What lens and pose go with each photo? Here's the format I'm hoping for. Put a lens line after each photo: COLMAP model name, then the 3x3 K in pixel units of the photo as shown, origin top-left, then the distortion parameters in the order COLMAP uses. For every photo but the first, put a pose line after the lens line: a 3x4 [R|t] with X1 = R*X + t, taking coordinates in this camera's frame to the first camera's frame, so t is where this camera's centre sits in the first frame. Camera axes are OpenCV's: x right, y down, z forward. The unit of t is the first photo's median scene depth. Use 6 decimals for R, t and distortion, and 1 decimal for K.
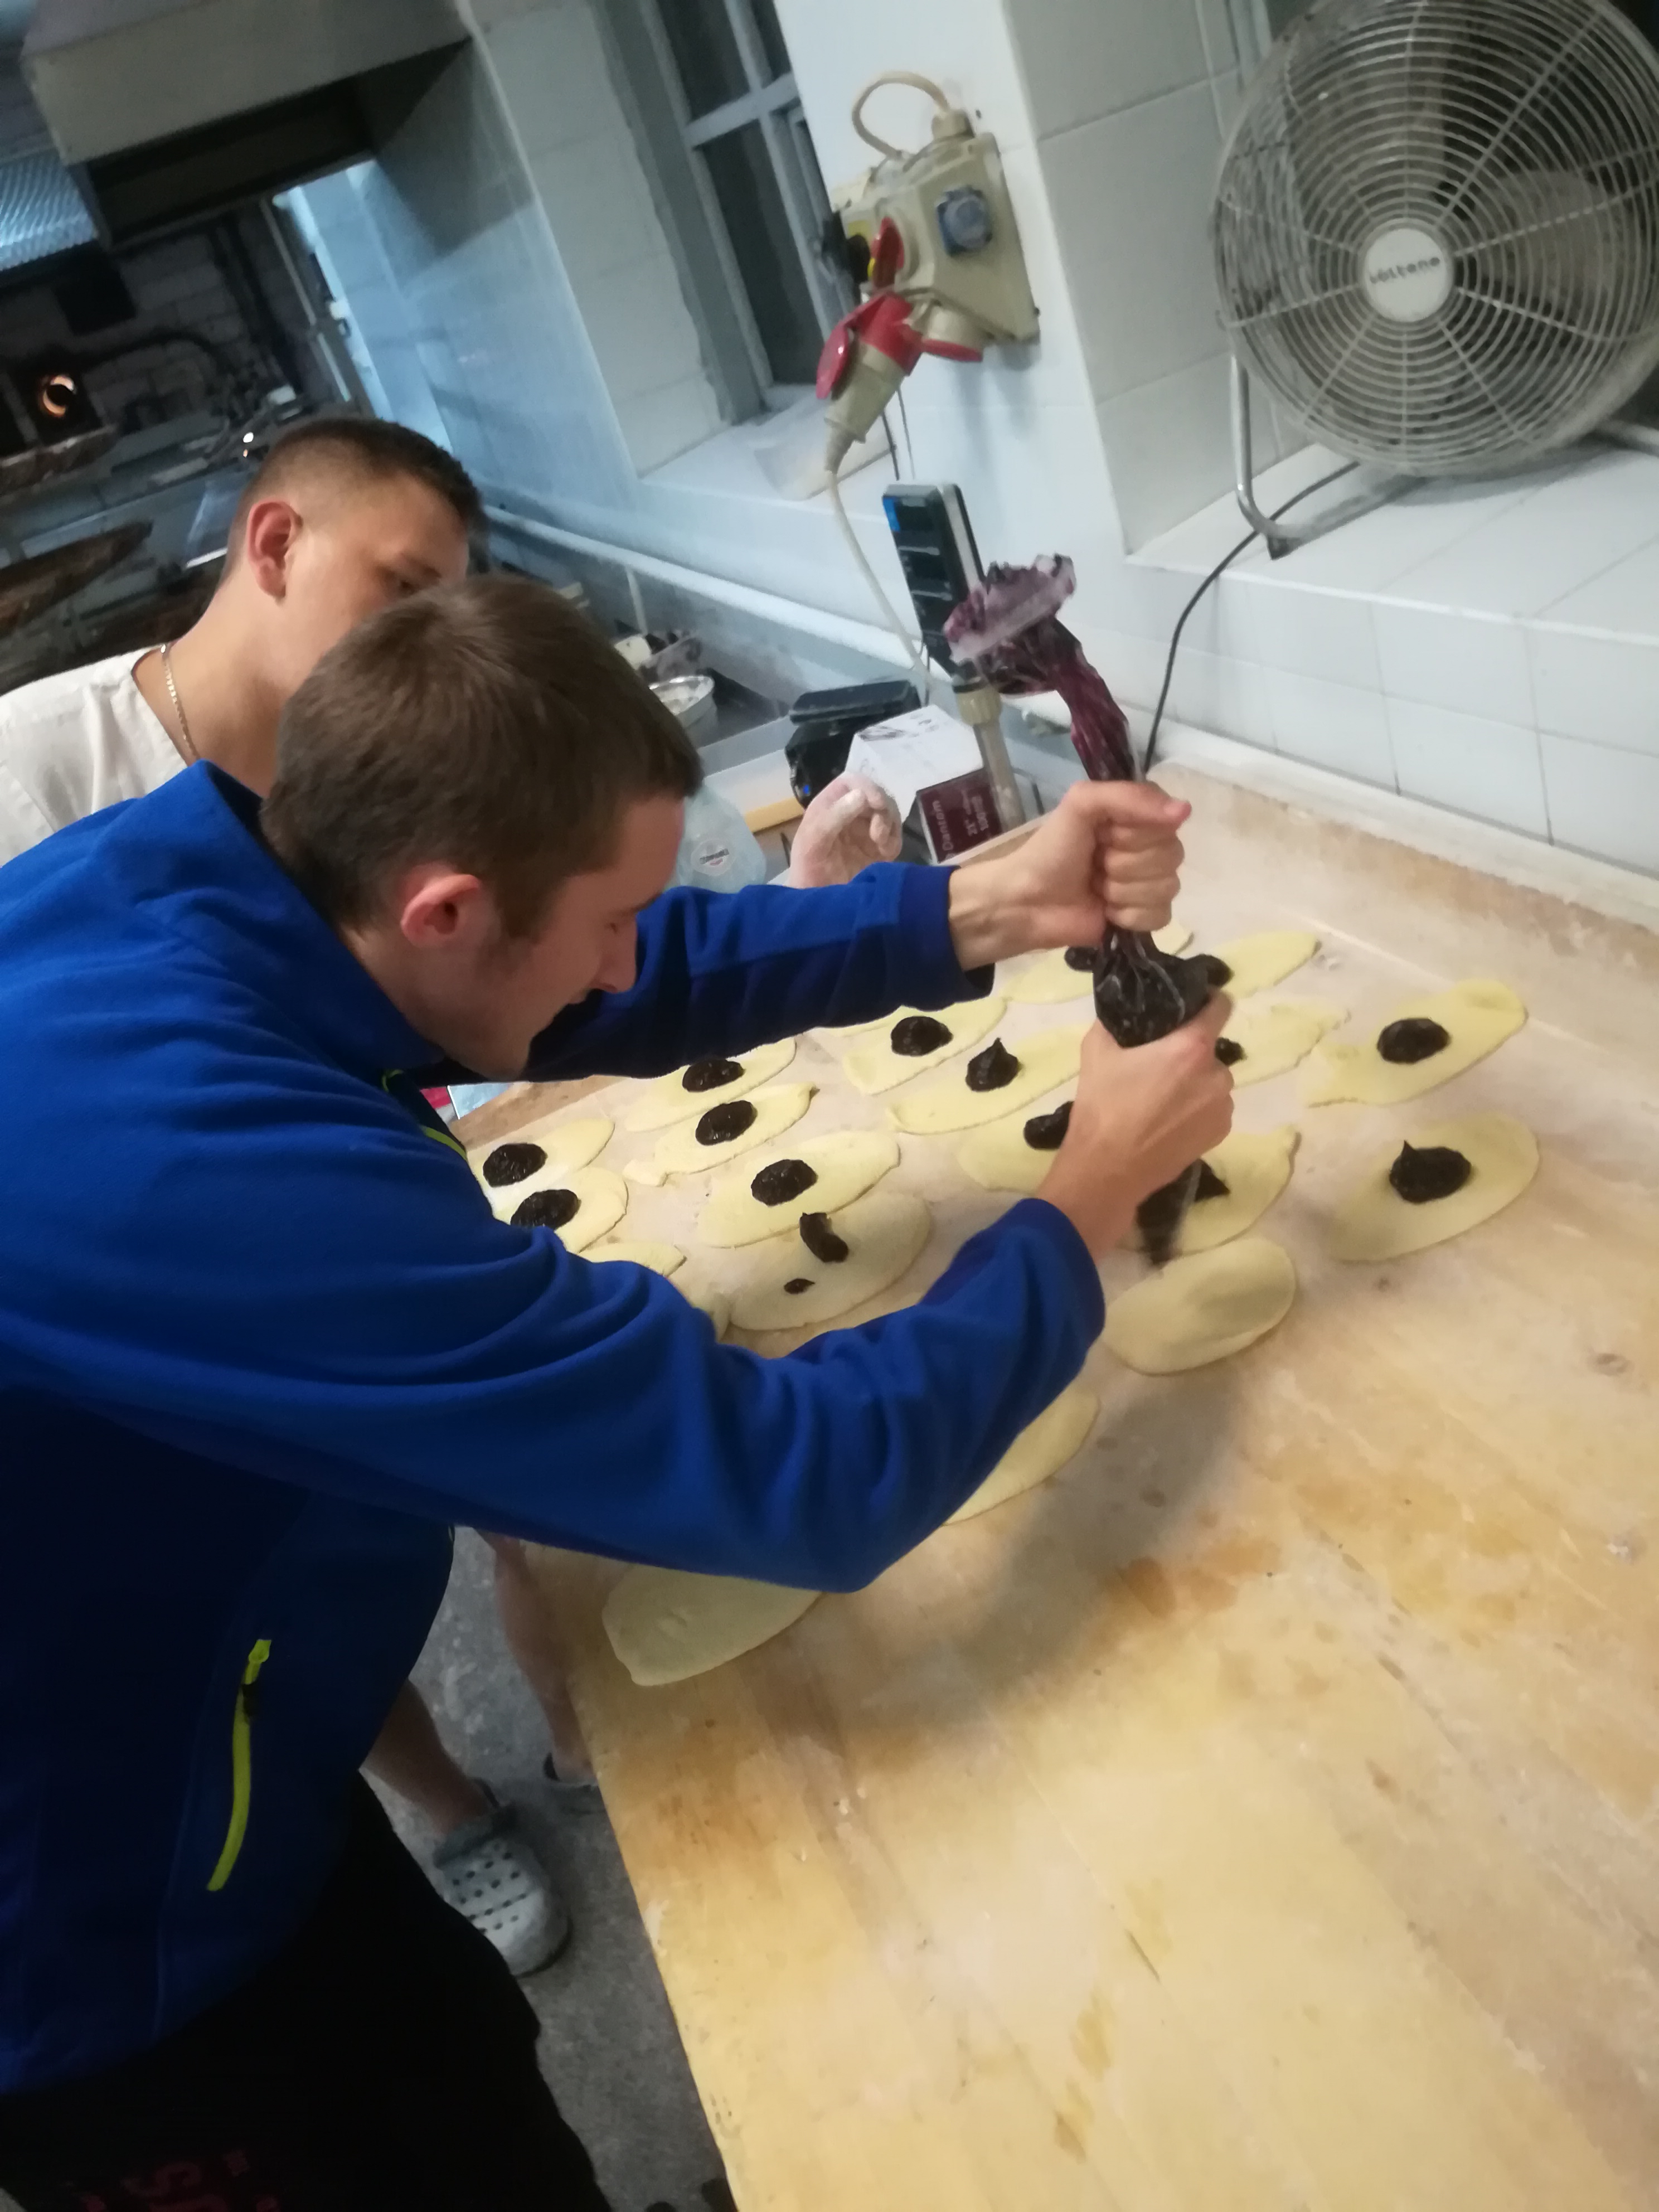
lens RADIAL K [[1712.5, 0, 829.5], [0, 1712.5, 1106.0], [0, 0, 1]] dist [0.038147, -0.046158]
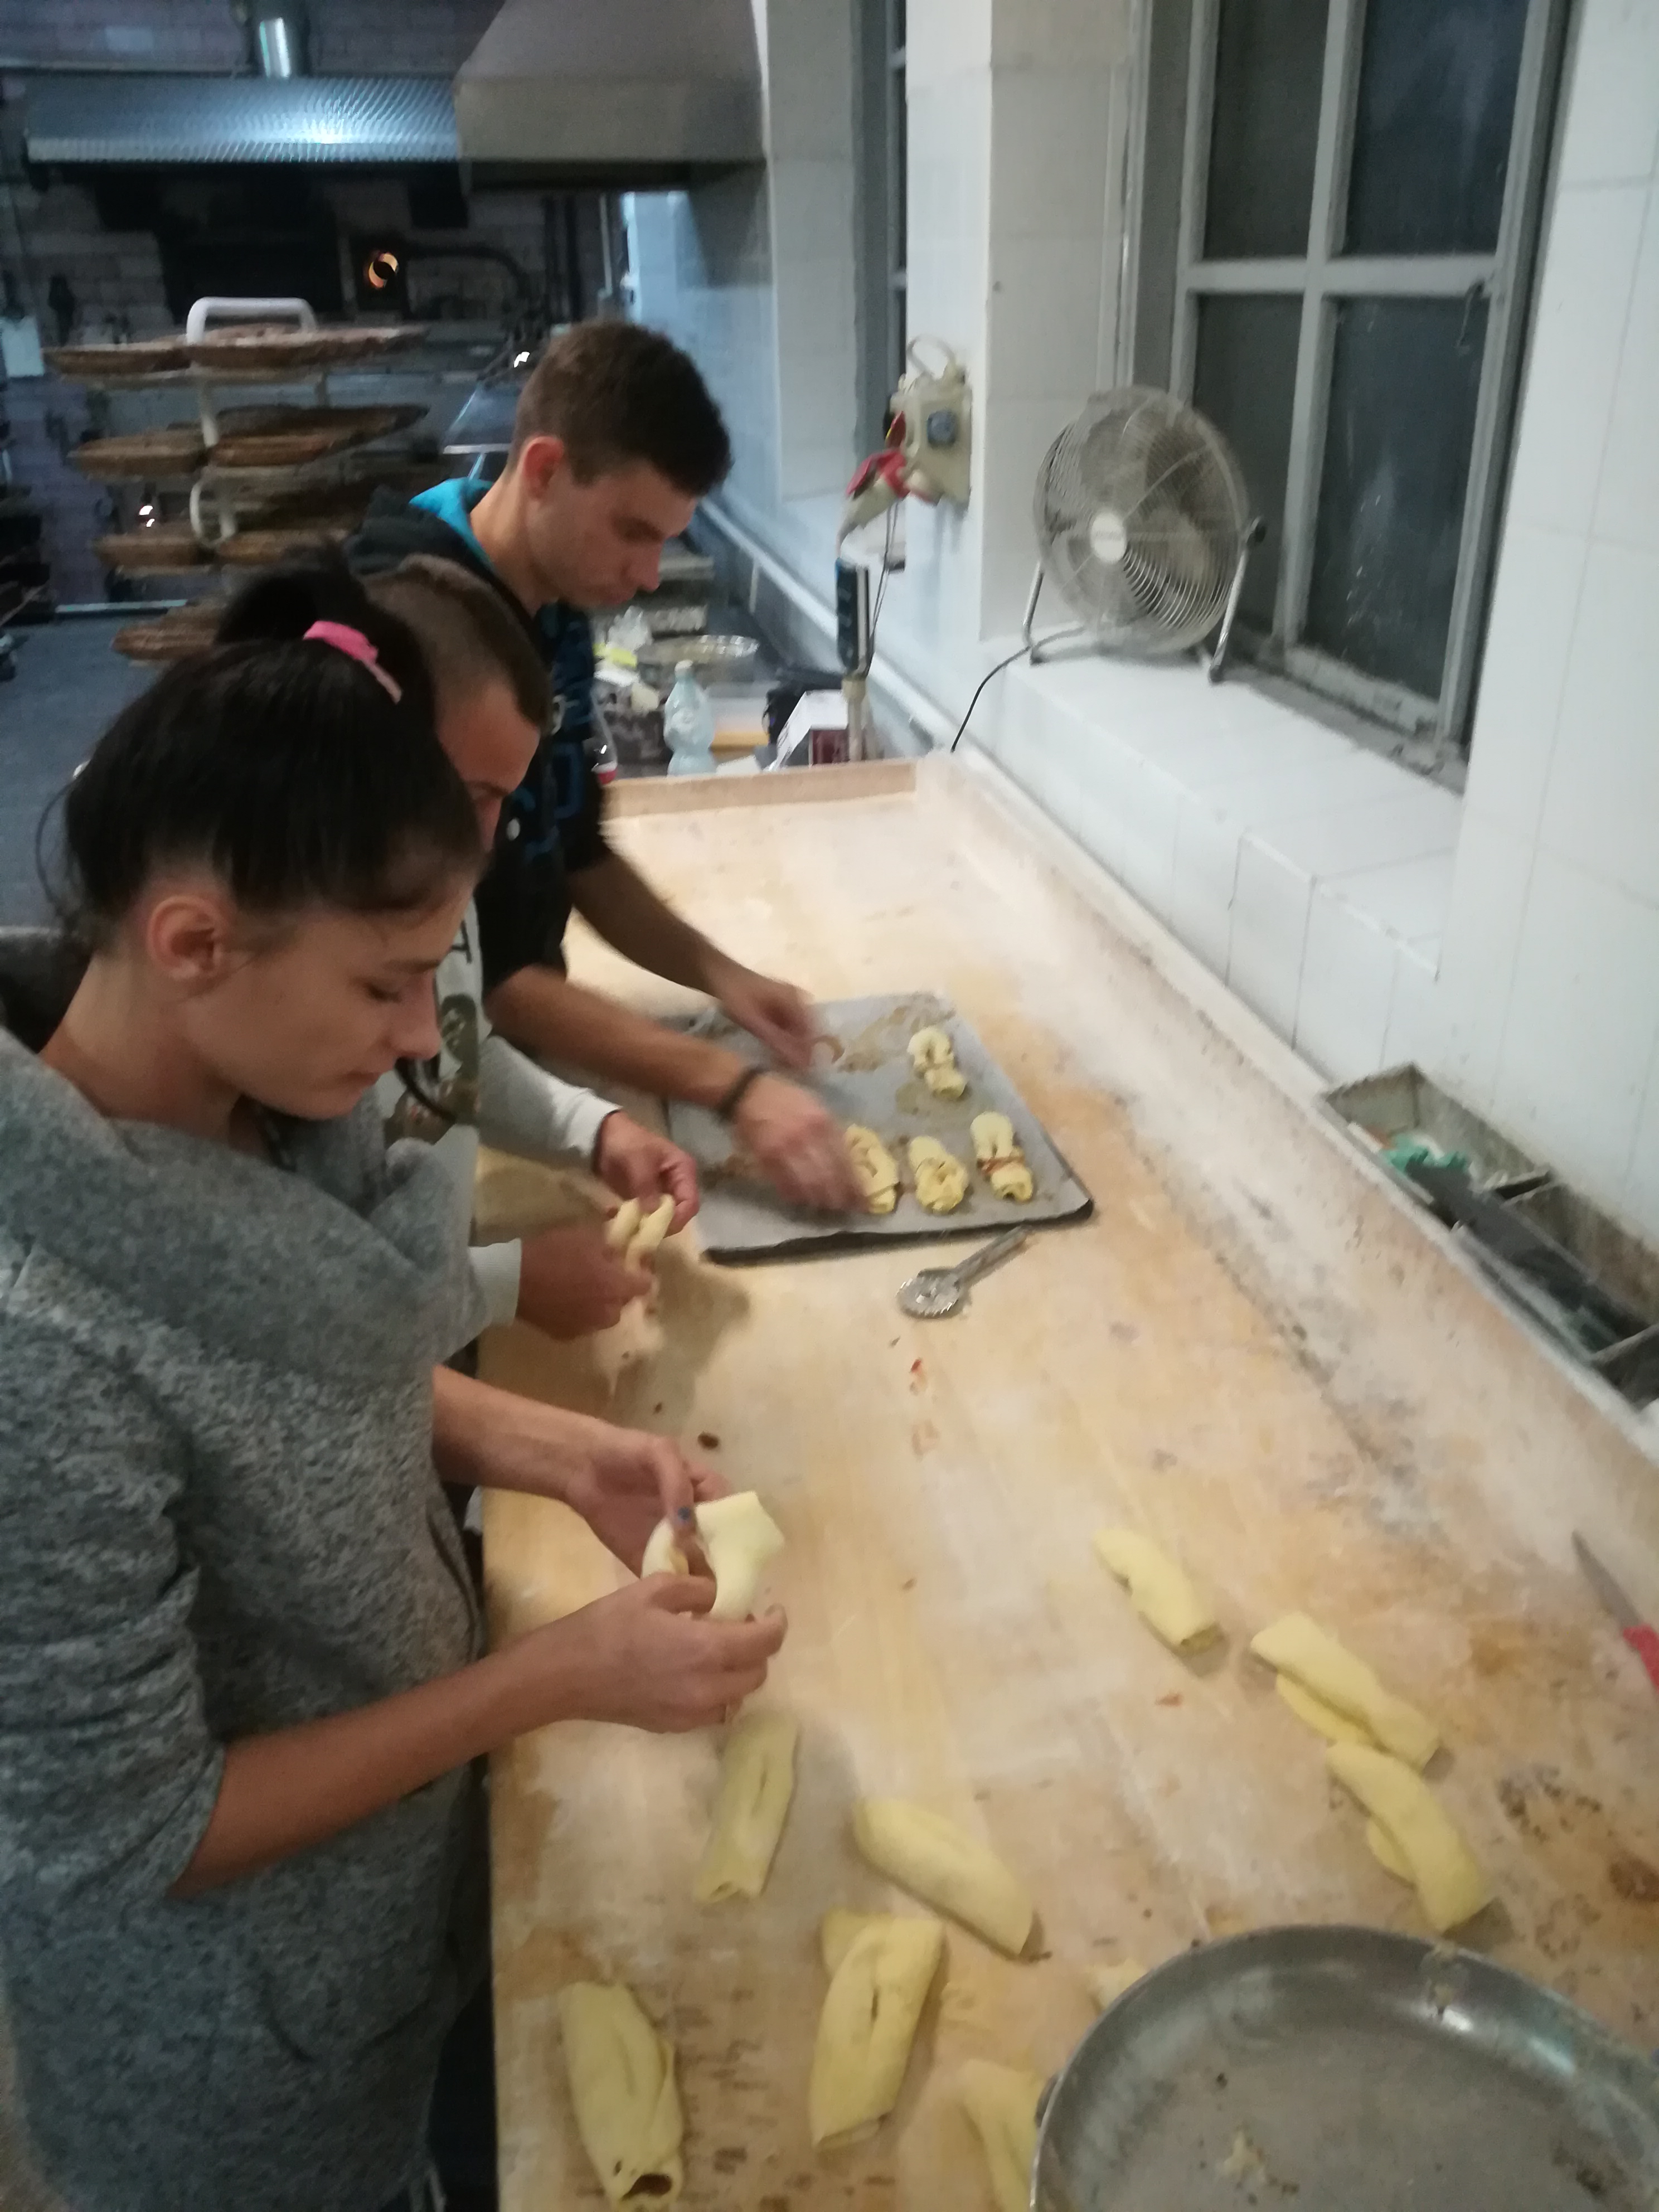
lens RADIAL K [[1712.5, 0, 829.5], [0, 1712.5, 1106.0], [0, 0, 1]] dist [0.038147, -0.046158]
pose [[0.944597, 0.327632, -0.019858, 0.107022], [-0.327936, 0.944587, -0.014613, 0.091405], [0.013970, 0.020315, 0.999696, -0.338406]]
